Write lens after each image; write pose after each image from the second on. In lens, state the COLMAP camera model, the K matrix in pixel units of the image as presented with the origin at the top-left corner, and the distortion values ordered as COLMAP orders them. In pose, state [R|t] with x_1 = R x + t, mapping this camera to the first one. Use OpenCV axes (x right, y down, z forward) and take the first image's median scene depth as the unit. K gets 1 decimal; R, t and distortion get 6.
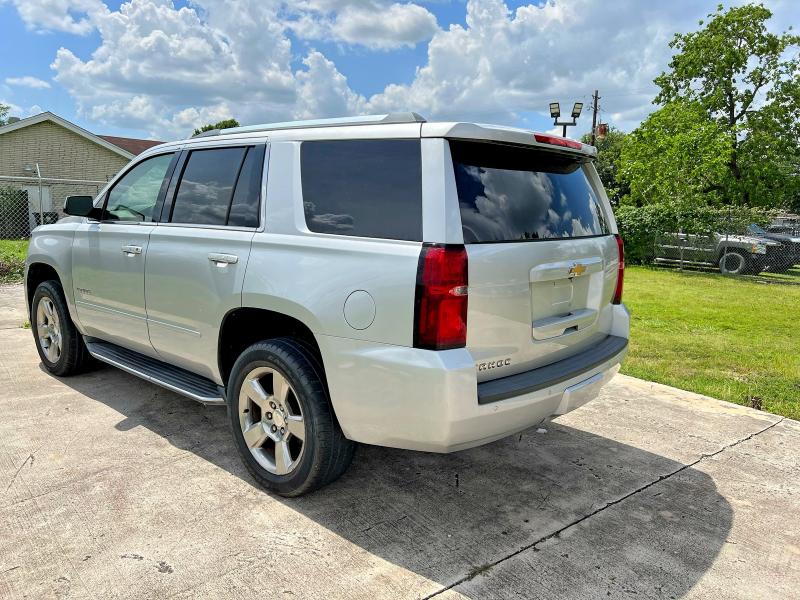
lens RADIAL K [[623.9, 0, 400.0], [0, 623.9, 300.0], [0, 0, 1]] dist [0.029657, -0.002838]
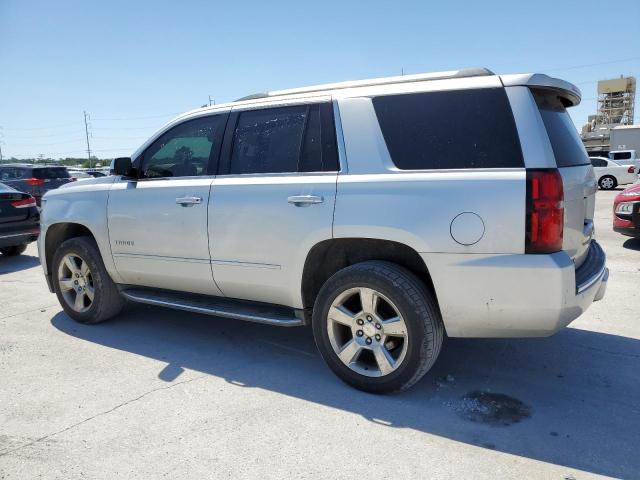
lens RADIAL K [[499.1, 0, 320.0], [0, 499.1, 240.0], [0, 0, 1]] dist [0.029657, -0.002838]
pose [[0.977263, -0.078871, 0.196814, -0.542578], [0.082315, 0.996562, -0.009366, 0.024341], [-0.195399, 0.025354, 0.980396, 0.096433]]
